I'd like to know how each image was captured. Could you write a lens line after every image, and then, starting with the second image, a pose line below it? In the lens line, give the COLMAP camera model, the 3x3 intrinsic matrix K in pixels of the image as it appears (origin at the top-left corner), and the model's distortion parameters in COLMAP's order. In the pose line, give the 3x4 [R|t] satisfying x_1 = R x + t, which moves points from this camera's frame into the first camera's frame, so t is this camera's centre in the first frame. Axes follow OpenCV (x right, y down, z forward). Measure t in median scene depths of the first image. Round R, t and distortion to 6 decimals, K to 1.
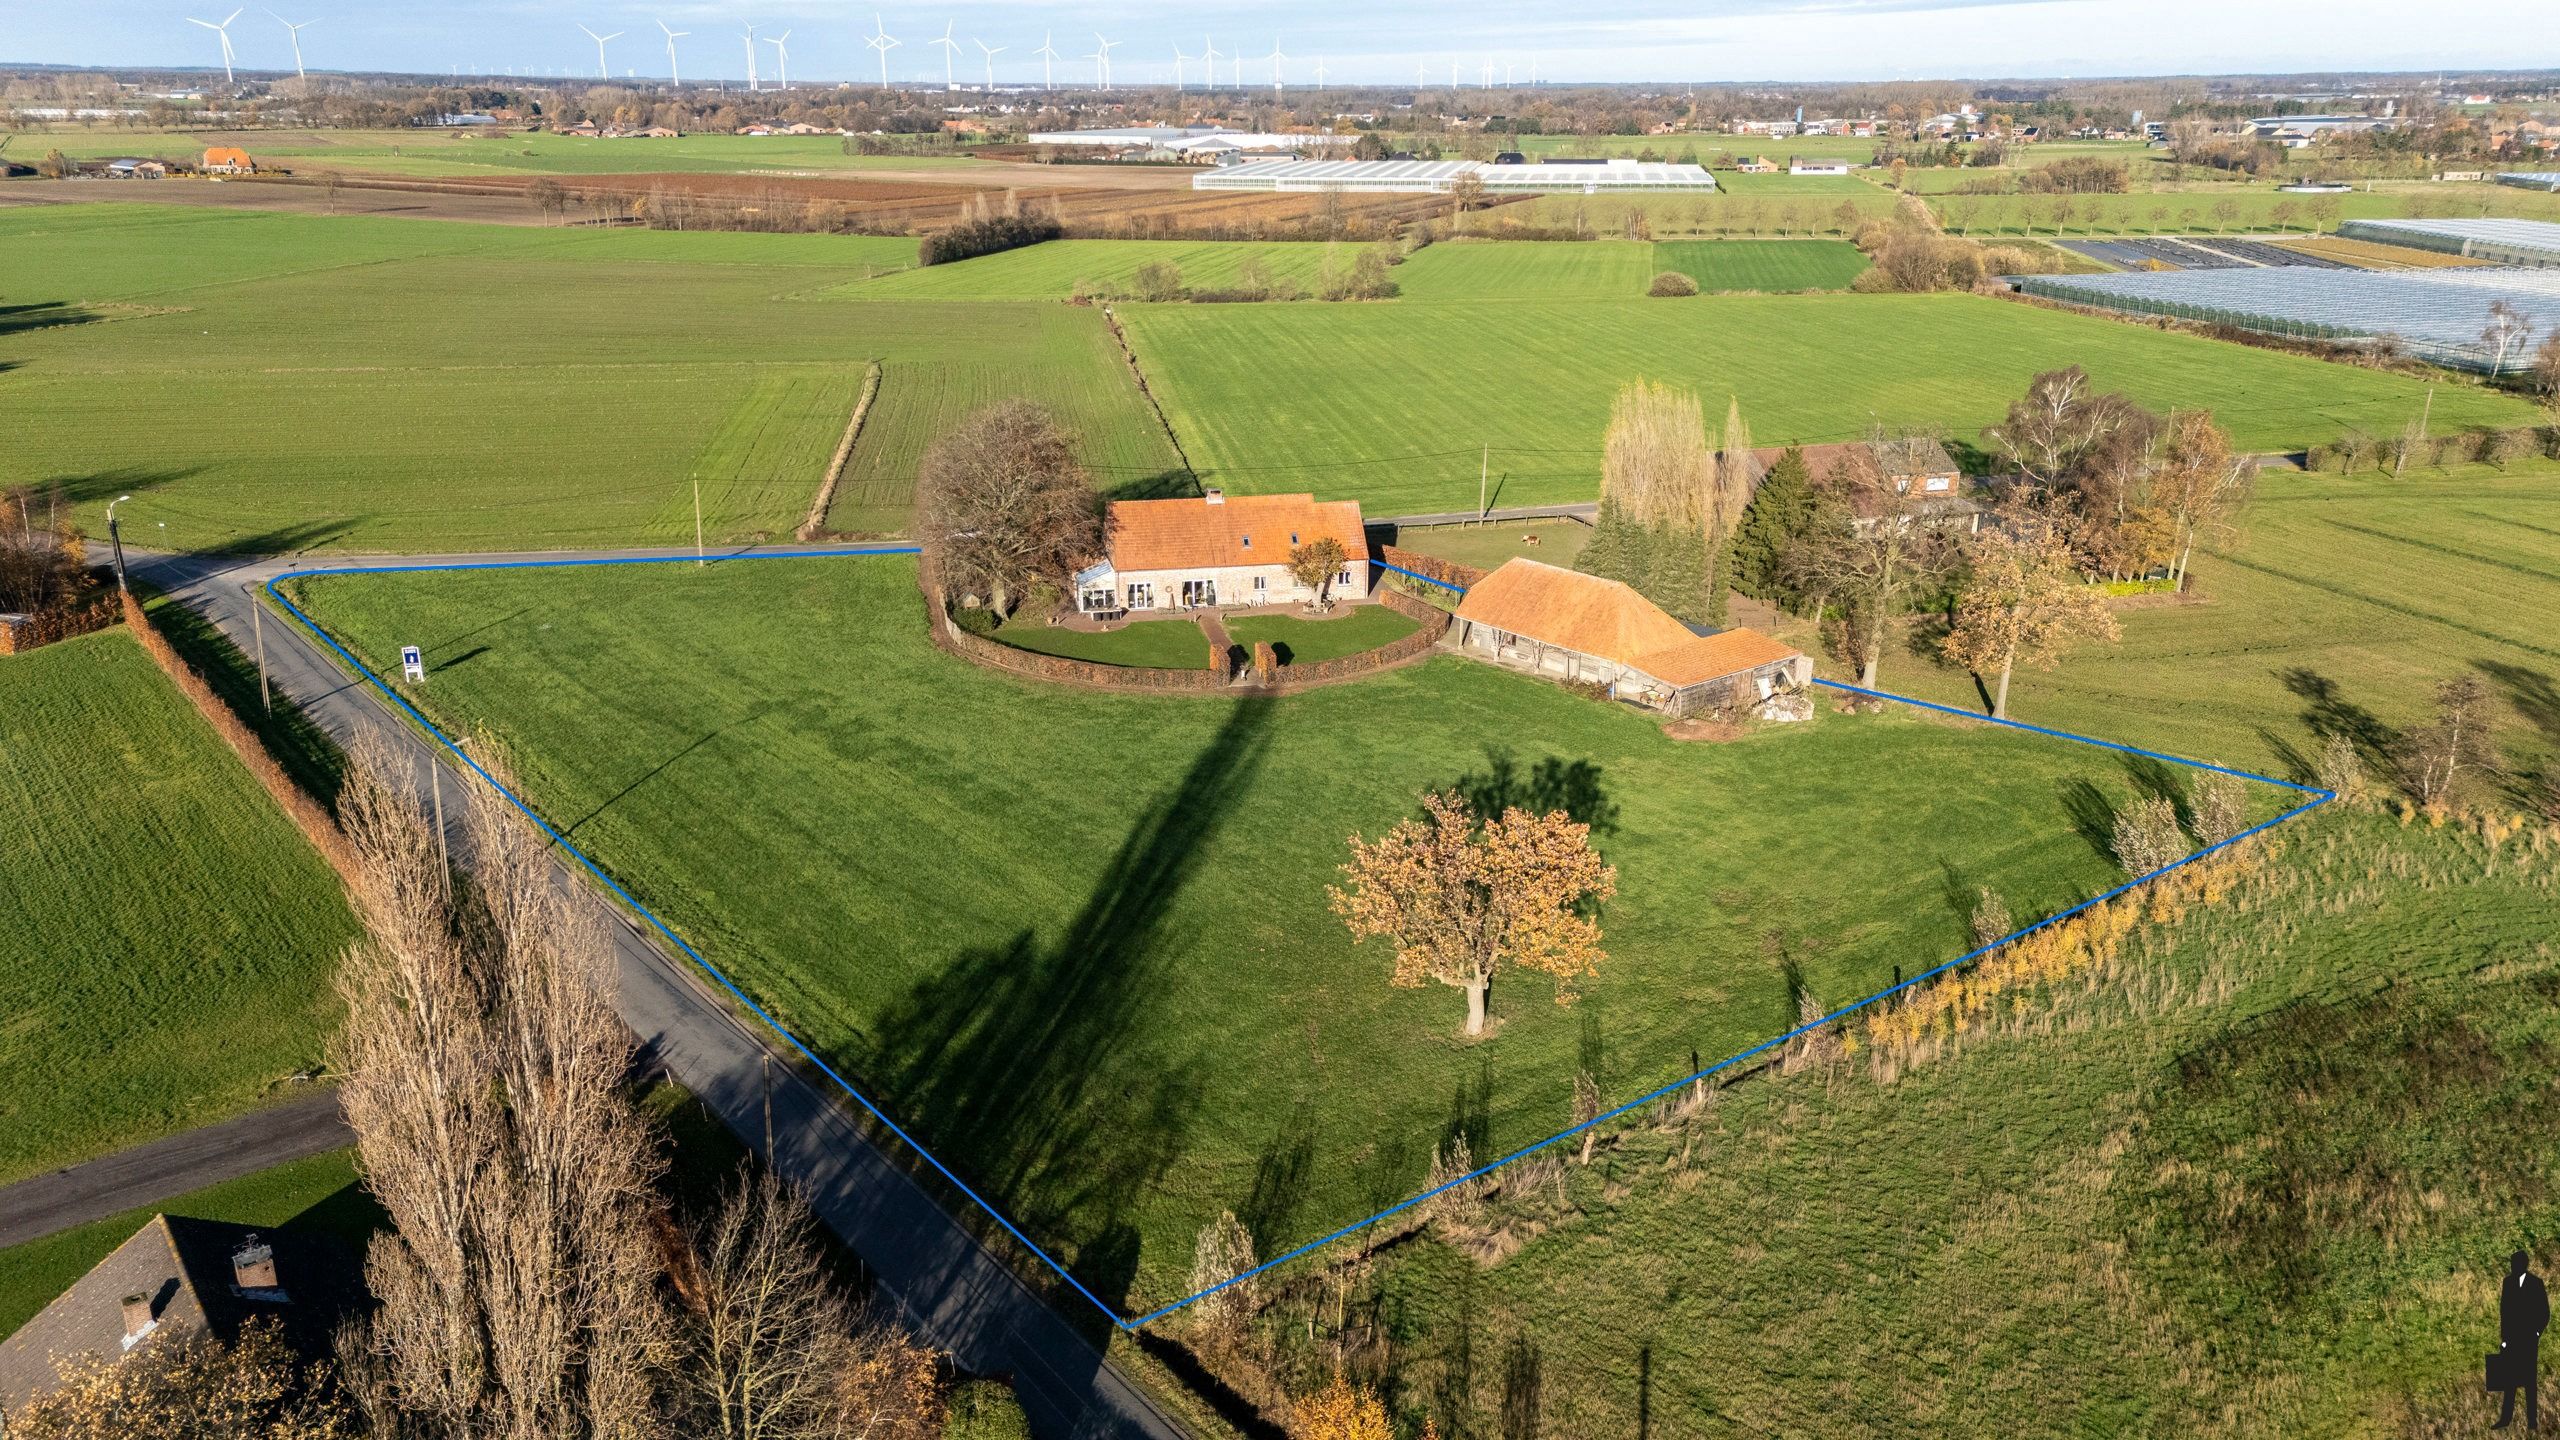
lens RADIAL K [[1846.3, 0, 1283.2], [0, 1846.3, 723.2], [0, 0, 1]] dist [0.116939, -0.076843]
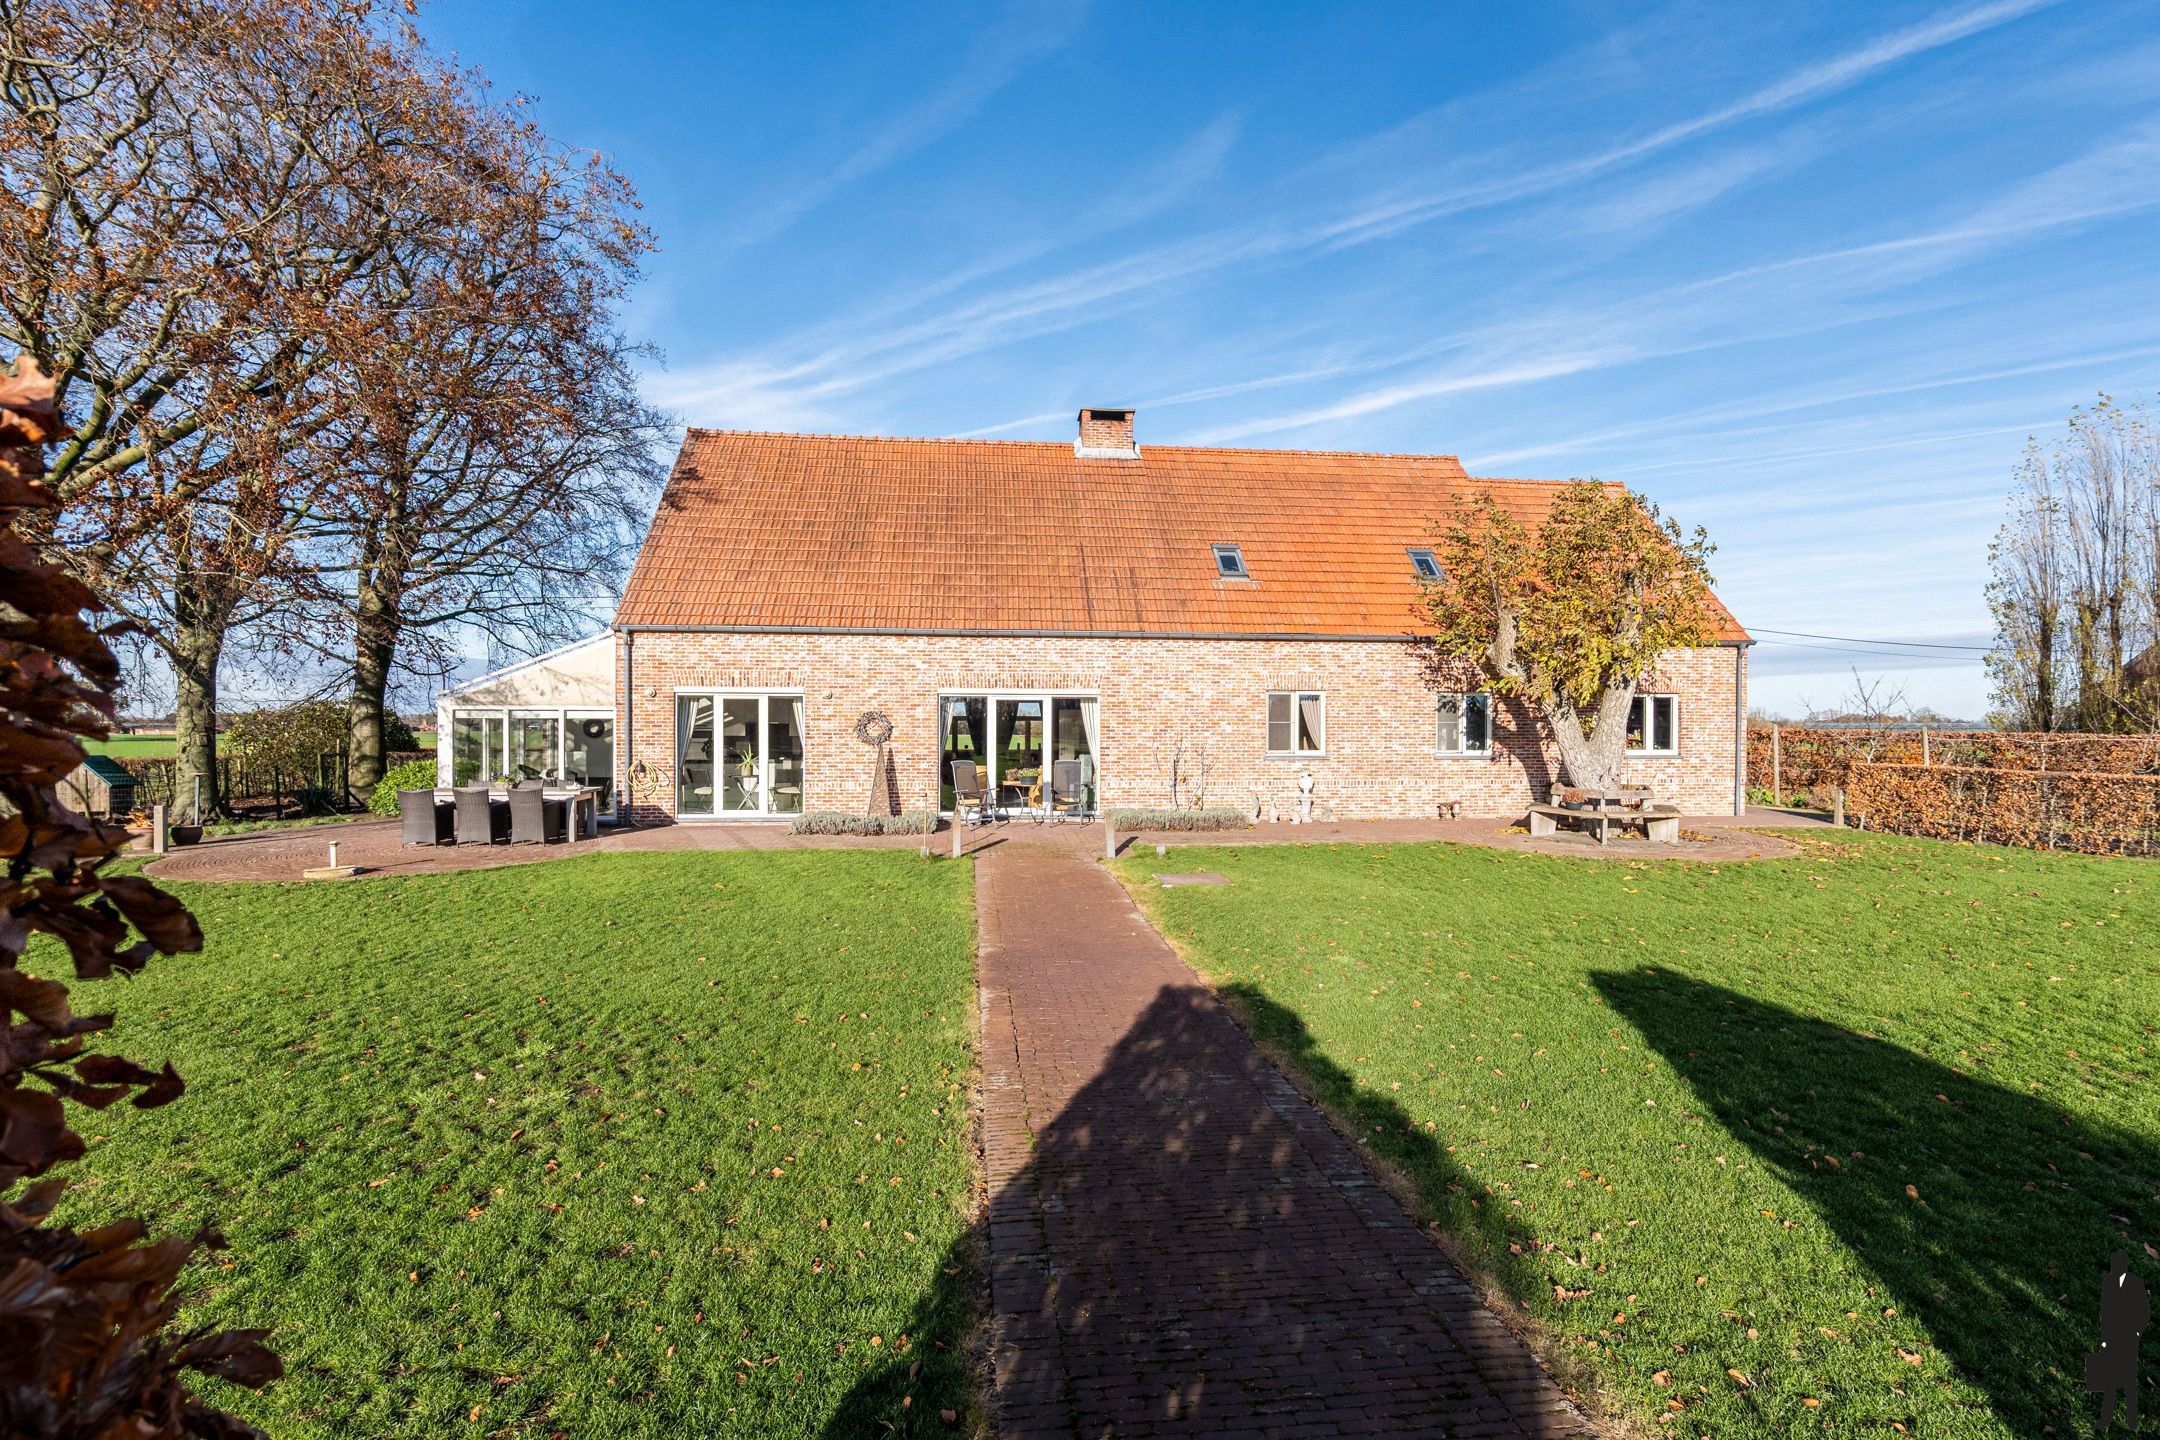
lens RADIAL K [[992.0, 0, 1090.0], [0, 992.0, 720.0], [0, 0, 1]] dist [-0.011279, 0.001709]
pose [[0.996510, 0.004209, -0.083362, -0.027532], [-0.031056, 0.945723, -0.323487, -0.036928], [0.077476, 0.324947, 0.942553, 0.894833]]
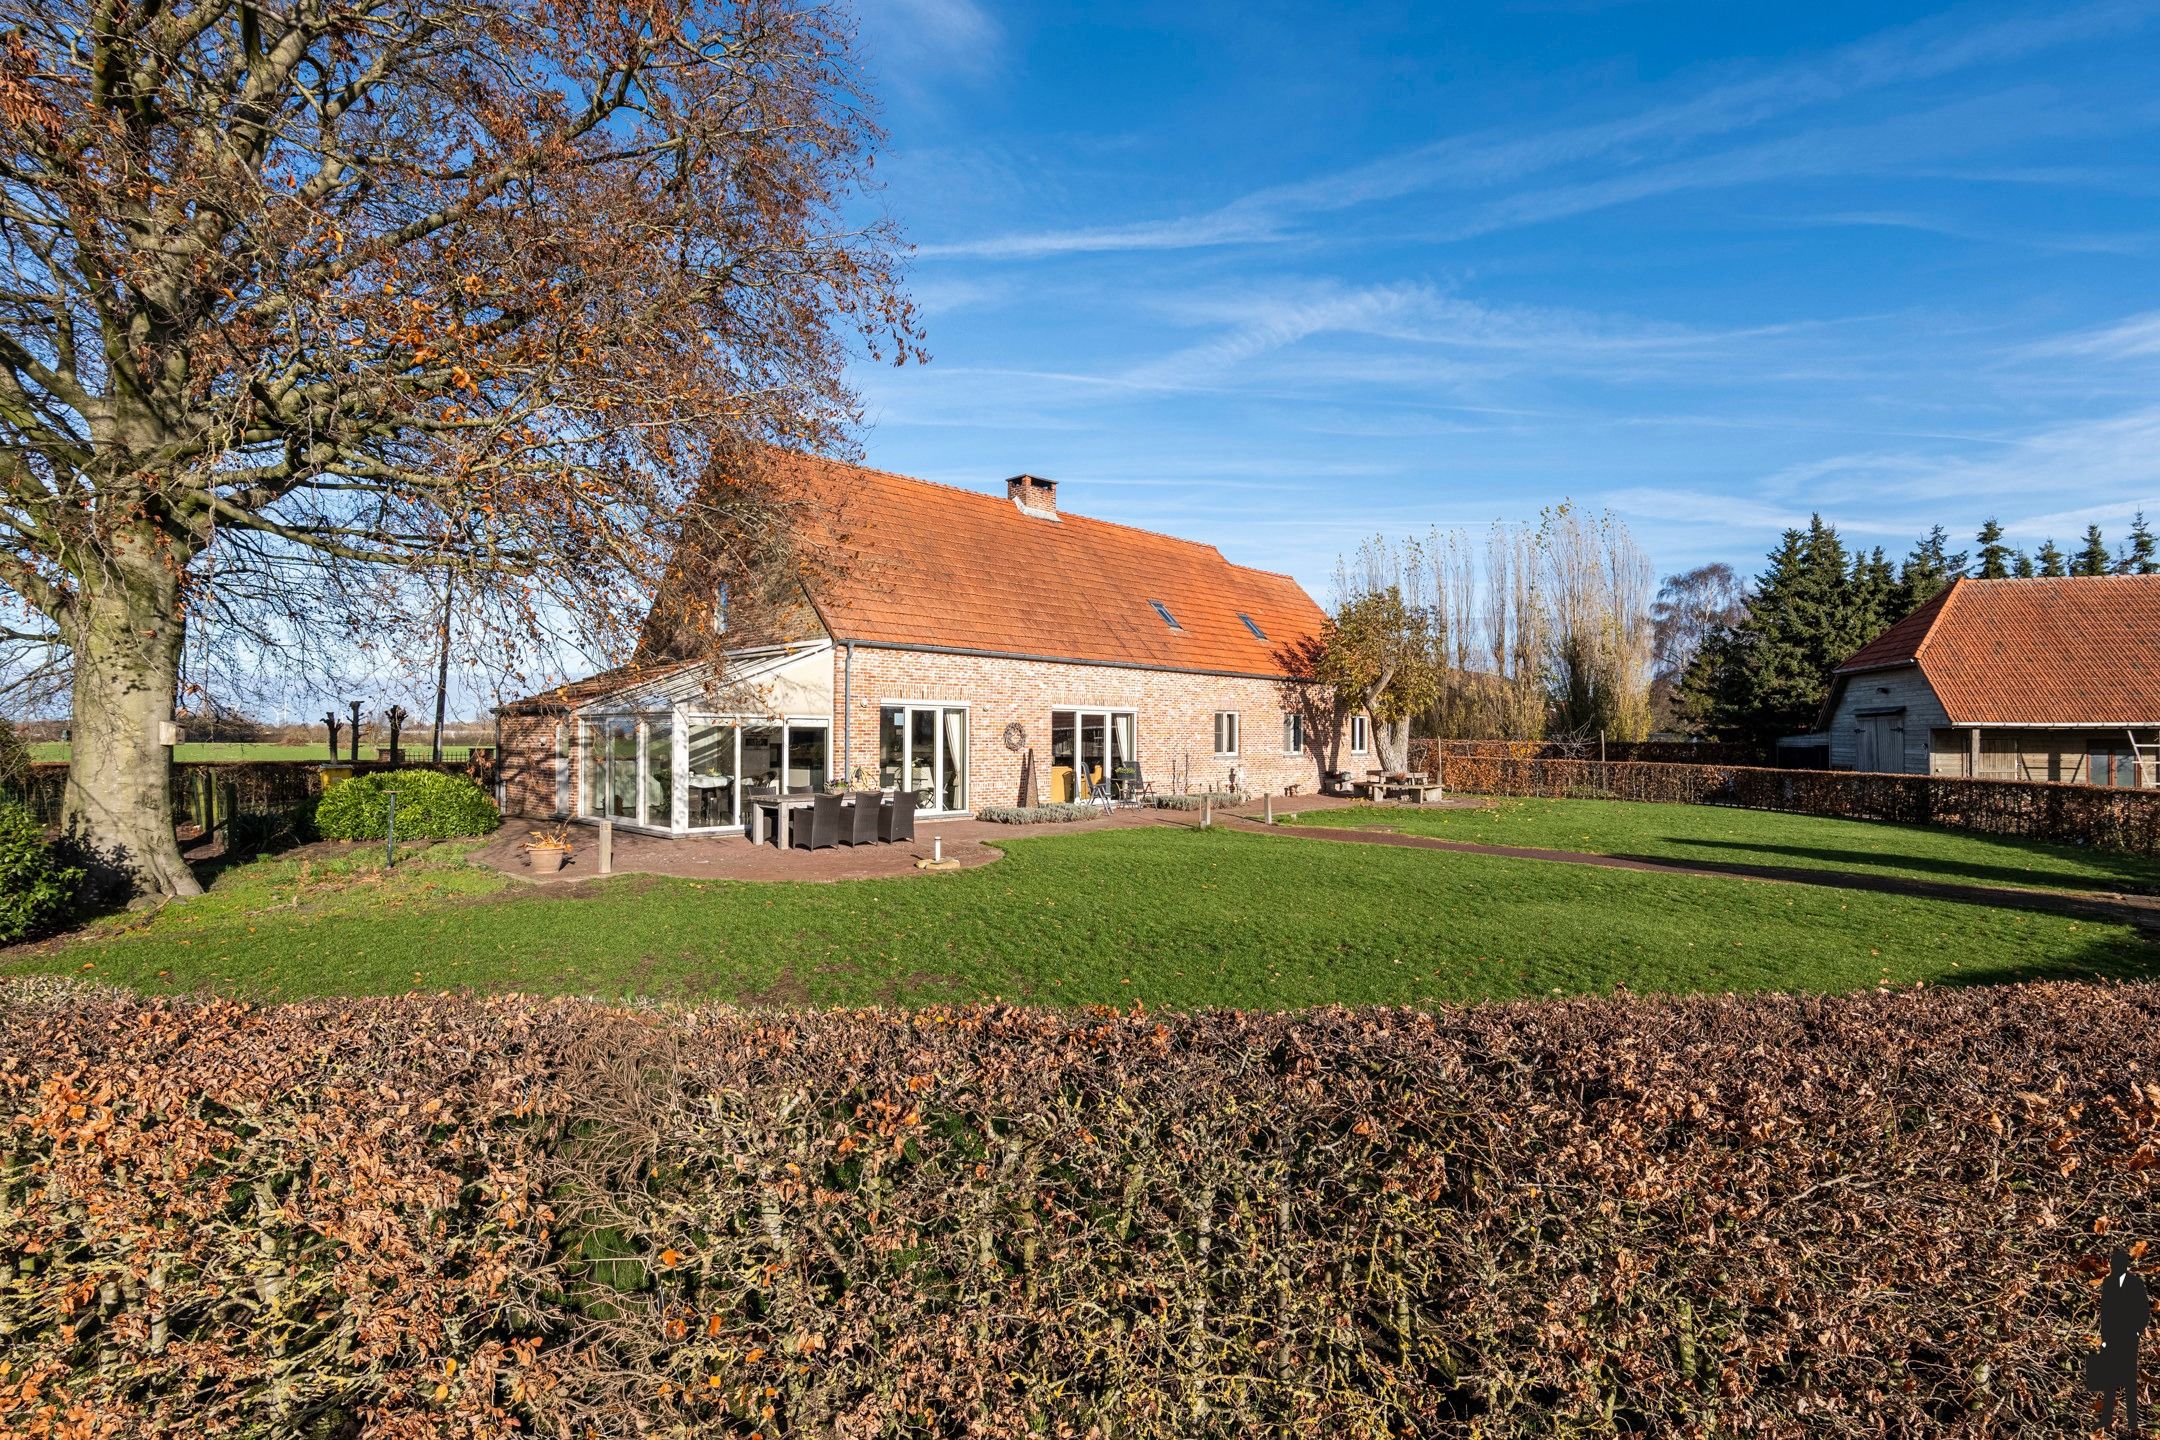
lens RADIAL K [[992.0, 0, 1099.7], [0, 992.0, 715.5], [0, 0, 1]] dist [-0.011279, 0.001709]
pose [[0.821240, 0.017967, 0.570301, -0.131793], [0.174902, 0.943462, -0.281584, -0.033833], [-0.543116, 0.330994, 0.771666, 0.886561]]
